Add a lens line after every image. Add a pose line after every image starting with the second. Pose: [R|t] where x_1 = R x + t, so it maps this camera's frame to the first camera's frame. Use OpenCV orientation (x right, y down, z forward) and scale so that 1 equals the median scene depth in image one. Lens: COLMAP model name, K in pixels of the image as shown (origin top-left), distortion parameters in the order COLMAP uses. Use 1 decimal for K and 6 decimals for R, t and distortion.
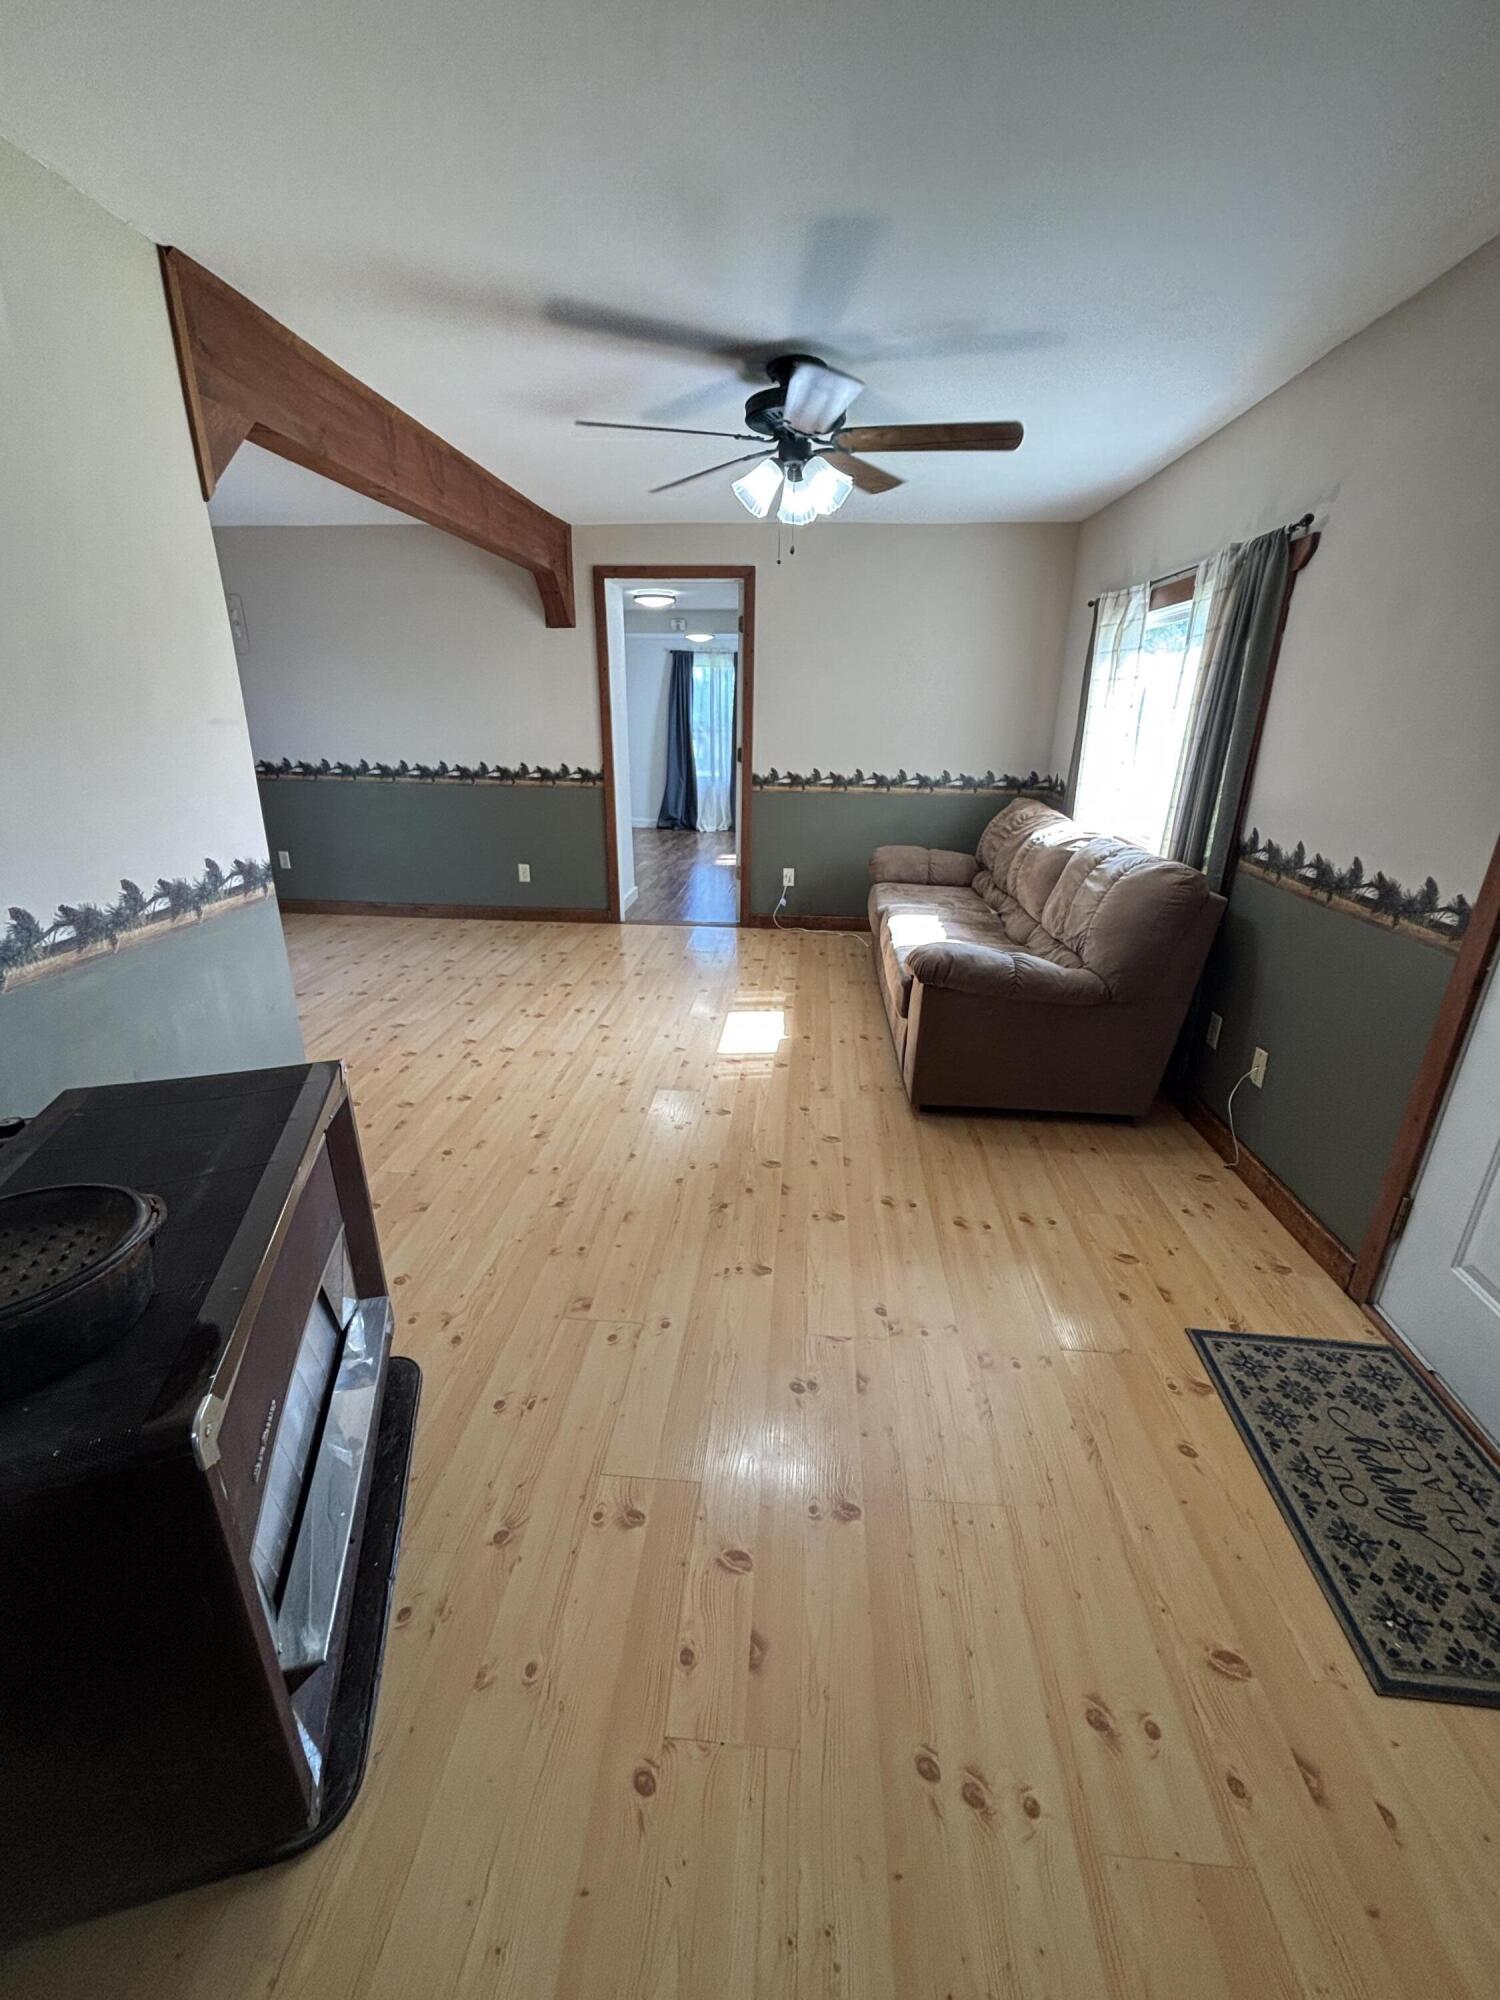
lens RADIAL K [[792.3, 0, 750.0], [0, 792.3, 1000.0], [0, 0, 1]] dist [-0.012088, 0.000850]
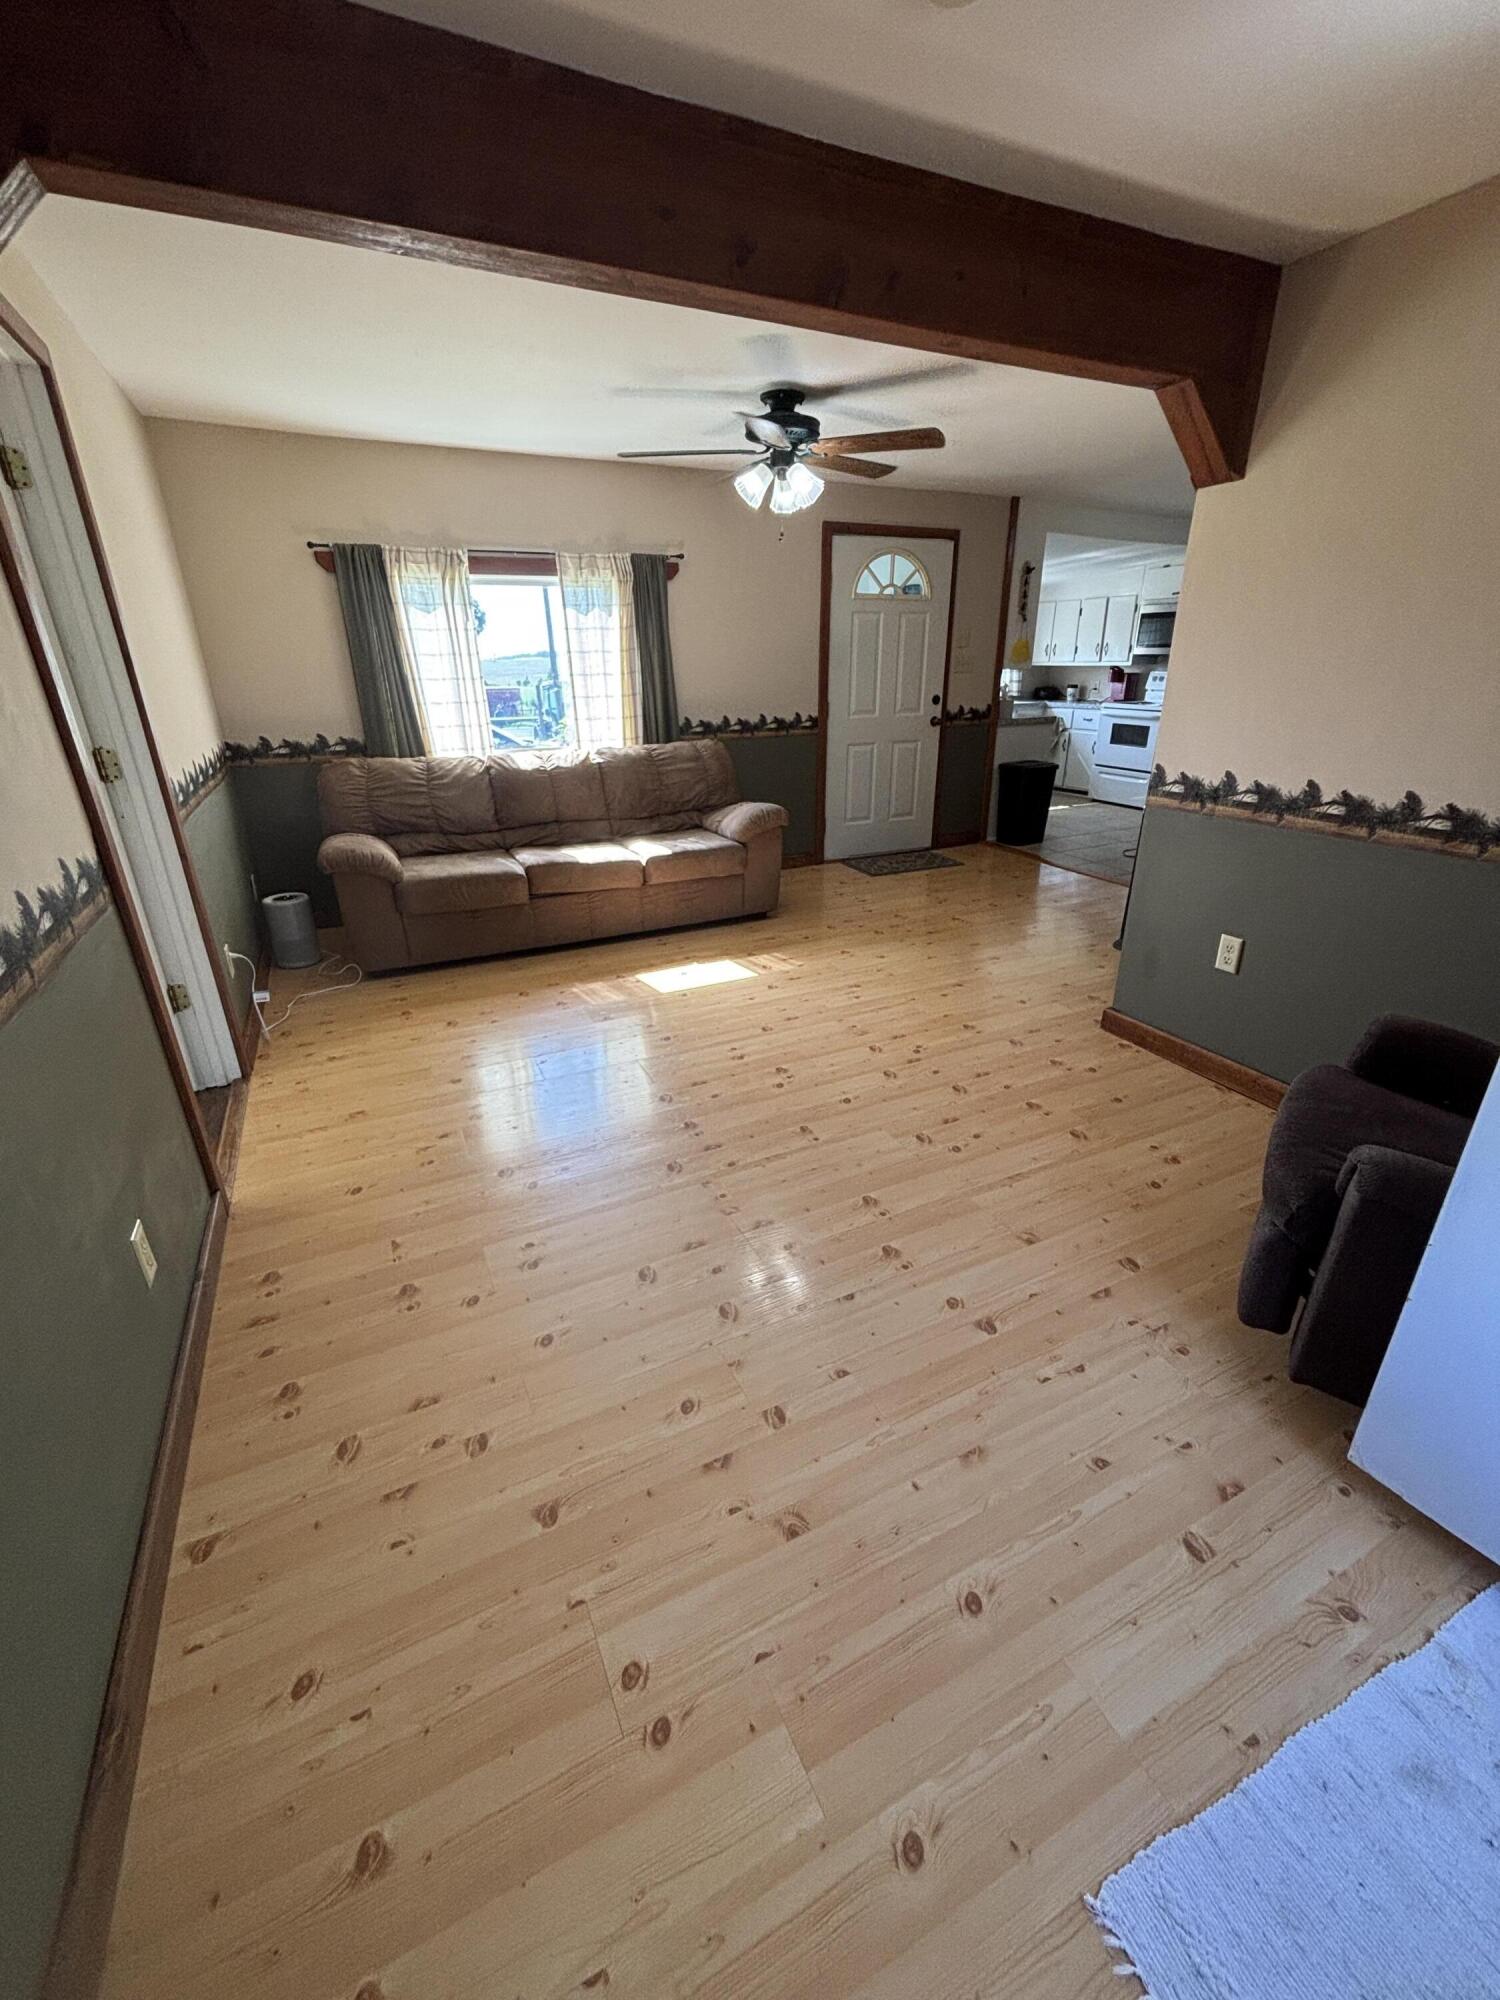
lens RADIAL K [[828.4, 0, 750.0], [0, 828.4, 1000.0], [0, 0, 1]] dist [0.001857, 0.000001]
pose [[-0.505790, -0.337574, 0.793864, -0.866035], [0.301773, 0.792873, 0.529420, -0.467593], [-0.808152, 0.507342, -0.299156, 1.234964]]
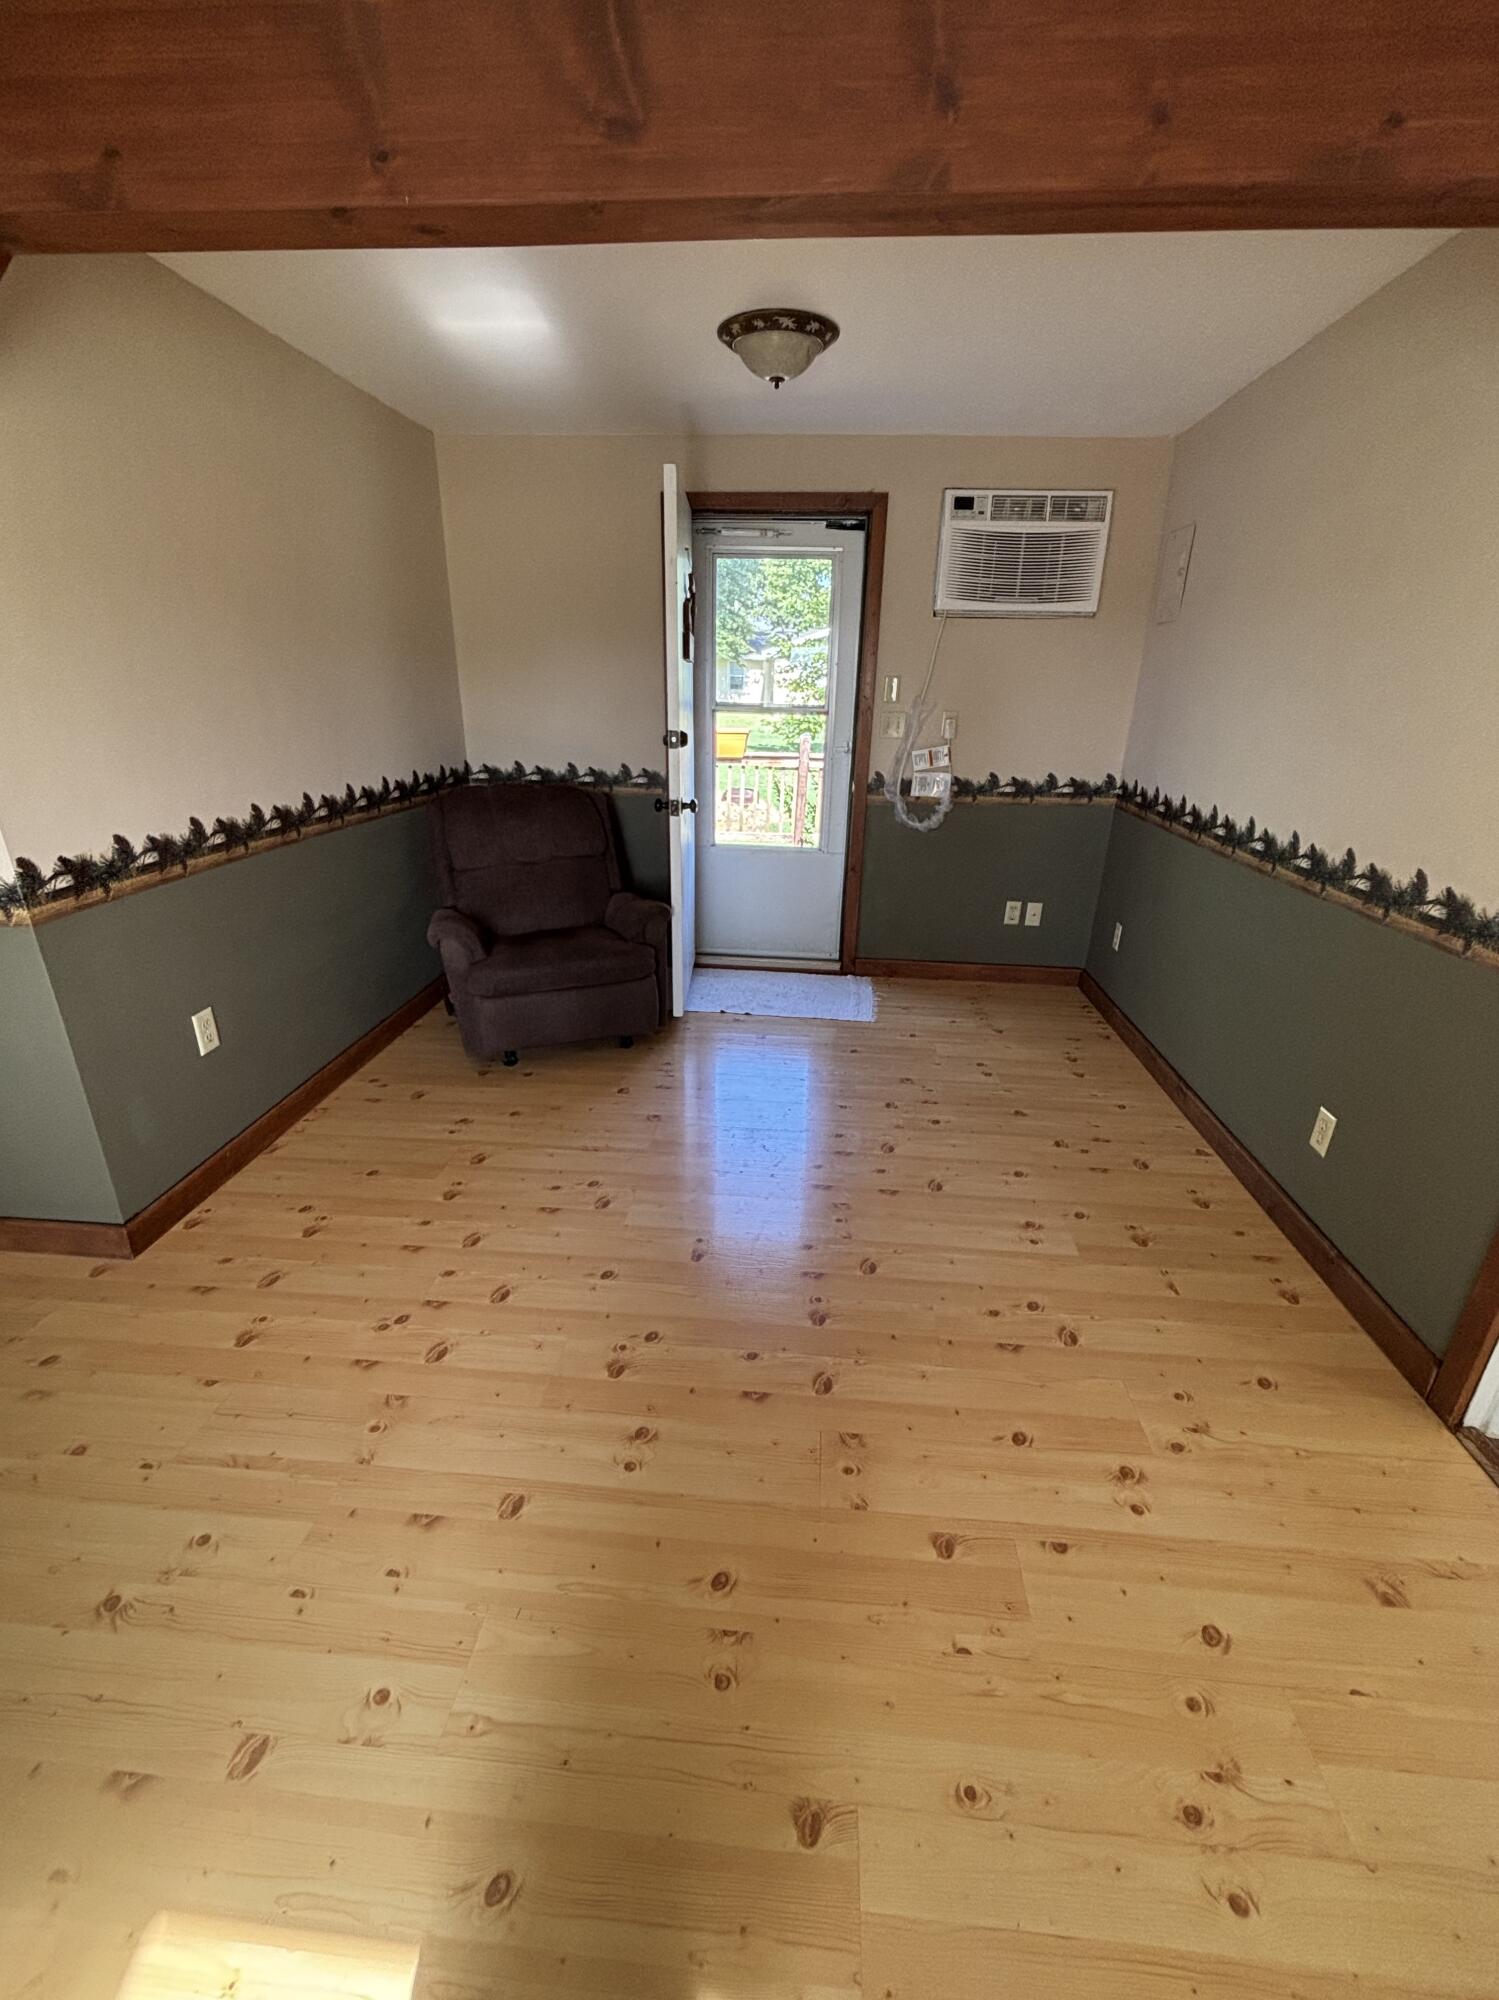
lens RADIAL K [[810.6, 0, 749.5], [0, 810.6, 1000.0], [0, 0, 1]] dist [-0.012008, -0.000301]
pose [[-0.004248, 0.344810, -0.938663, 0.099245], [-0.362939, 0.874133, 0.322748, -0.347973], [0.931803, 0.342049, 0.121432, 0.947476]]
